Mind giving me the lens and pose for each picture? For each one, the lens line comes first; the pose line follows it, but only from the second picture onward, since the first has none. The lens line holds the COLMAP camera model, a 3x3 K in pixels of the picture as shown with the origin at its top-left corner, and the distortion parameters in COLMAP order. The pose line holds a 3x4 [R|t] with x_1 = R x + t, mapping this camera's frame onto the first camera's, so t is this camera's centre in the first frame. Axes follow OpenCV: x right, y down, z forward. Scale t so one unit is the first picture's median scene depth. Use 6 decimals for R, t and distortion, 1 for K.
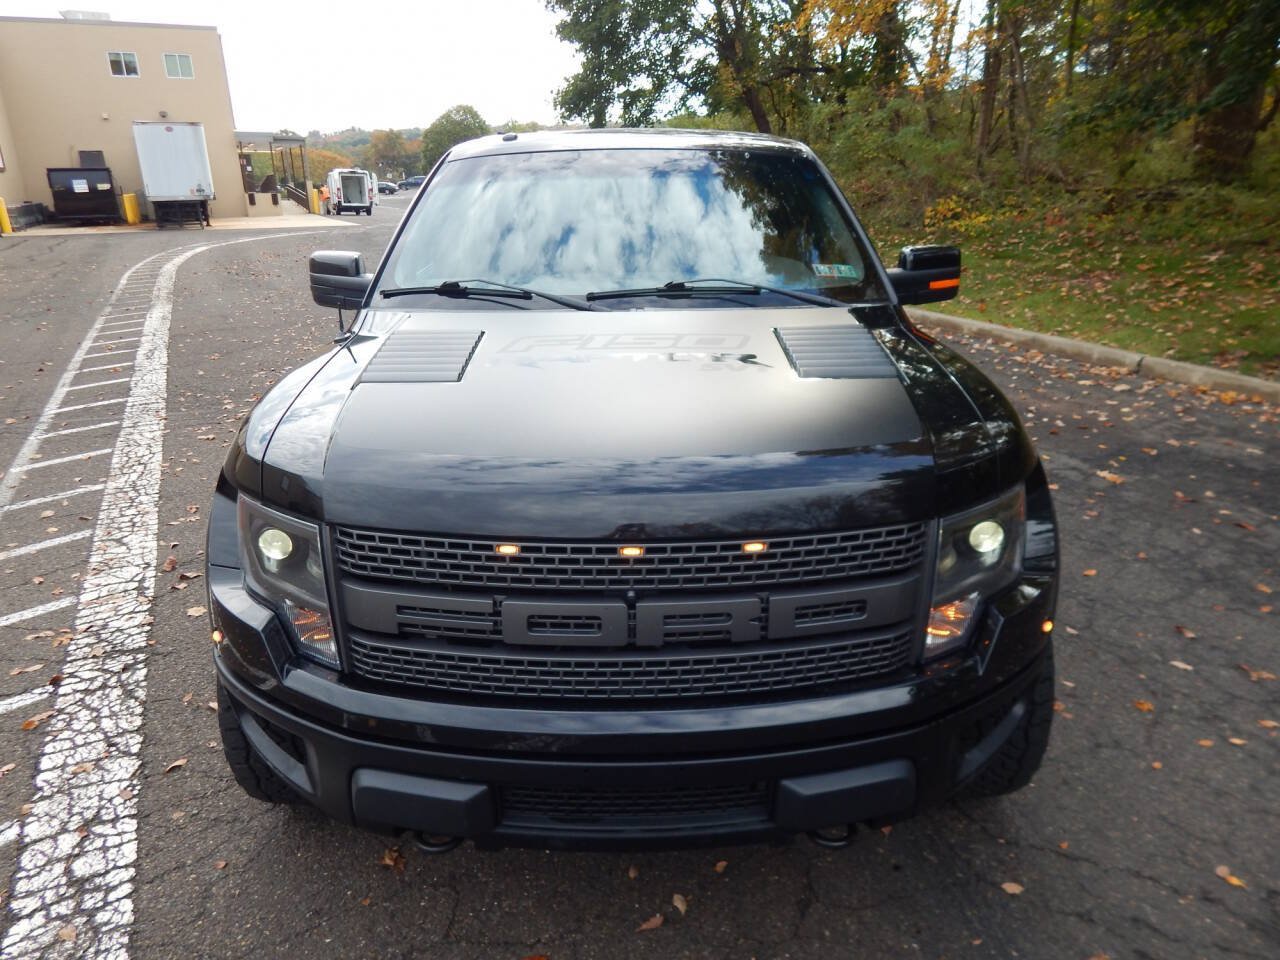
lens RADIAL K [[874.8, 0, 630.8], [0, 874.8, 489.5], [0, 0, 1]] dist [-0.001153, -0.006420]
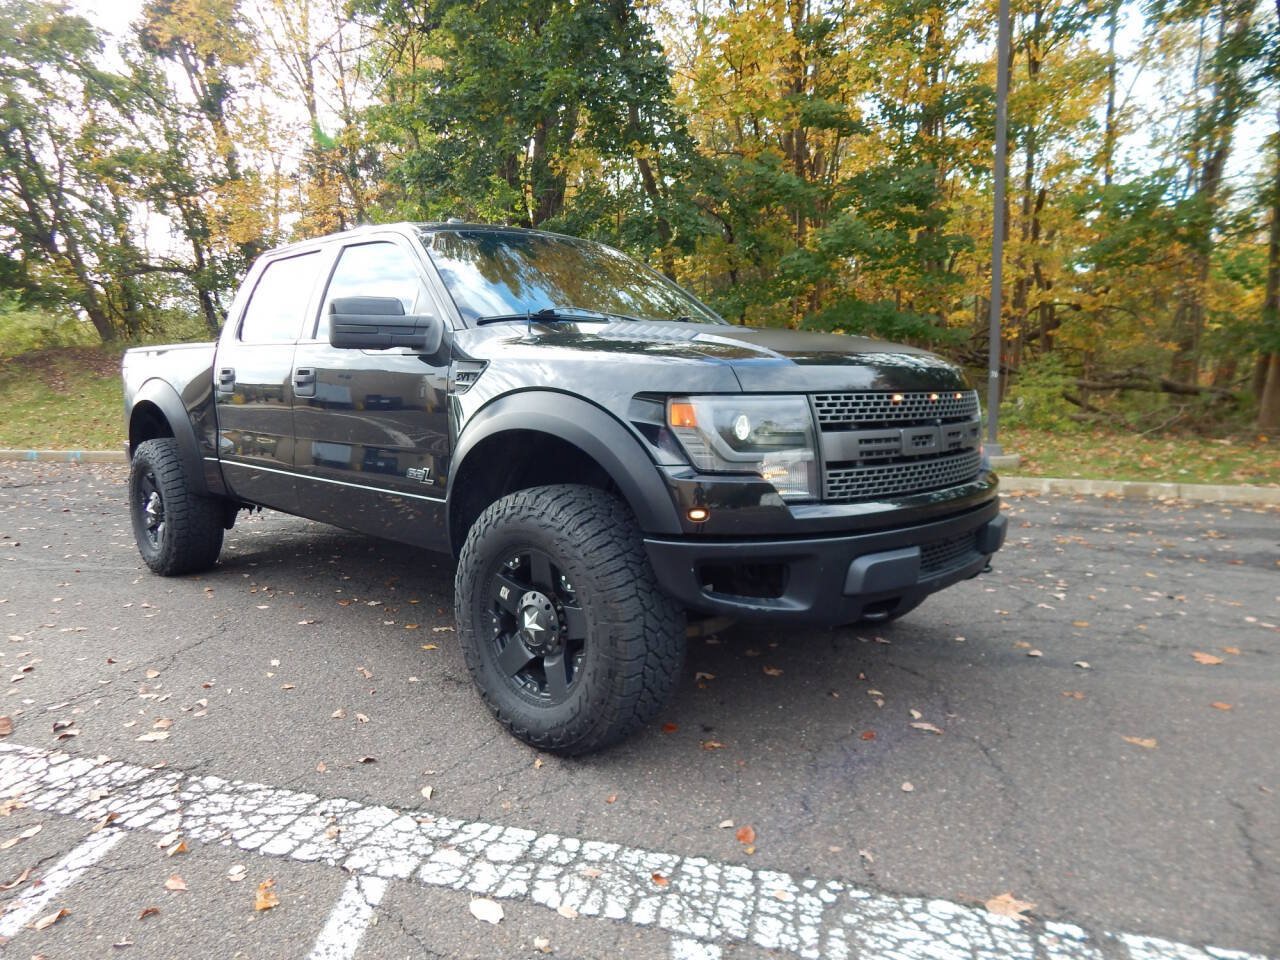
lens RADIAL K [[874.8, 0, 644.1], [0, 874.8, 480.4], [0, 0, 1]] dist [-0.001153, -0.006420]
pose [[0.683362, -0.081216, 0.725549, -1.005764], [0.259912, 0.955747, -0.137815, 0.192494], [-0.682248, 0.282756, 0.674230, 0.147827]]
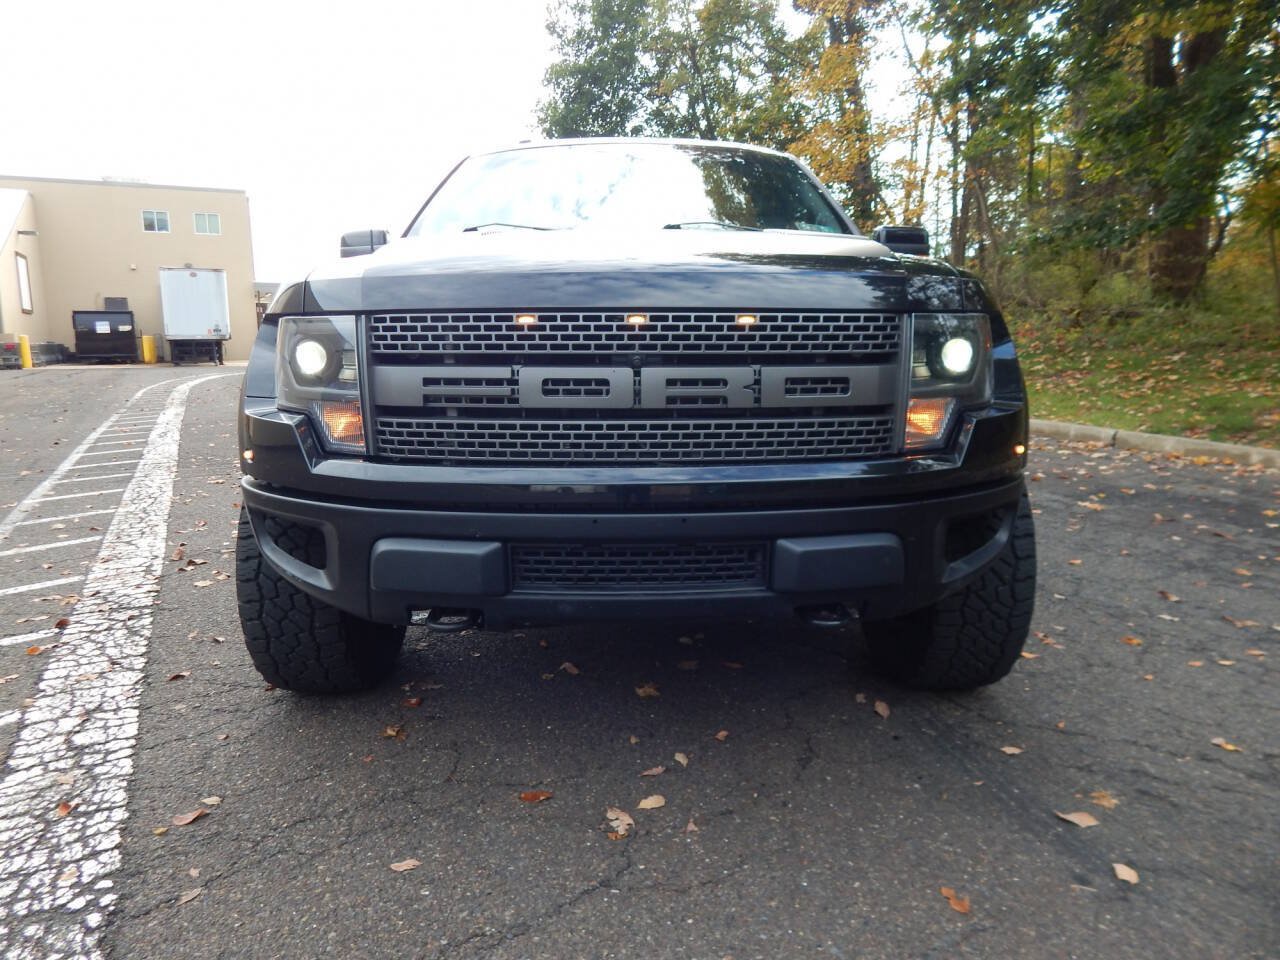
lens RADIAL K [[874.8, 0, 633.5], [0, 874.8, 481.5], [0, 0, 1]] dist [-0.001153, -0.006420]
pose [[0.999948, 0.005052, 0.008868, -0.007574], [-0.003317, 0.982587, -0.185774, 0.283599], [-0.009652, 0.185735, 0.982552, -0.036402]]
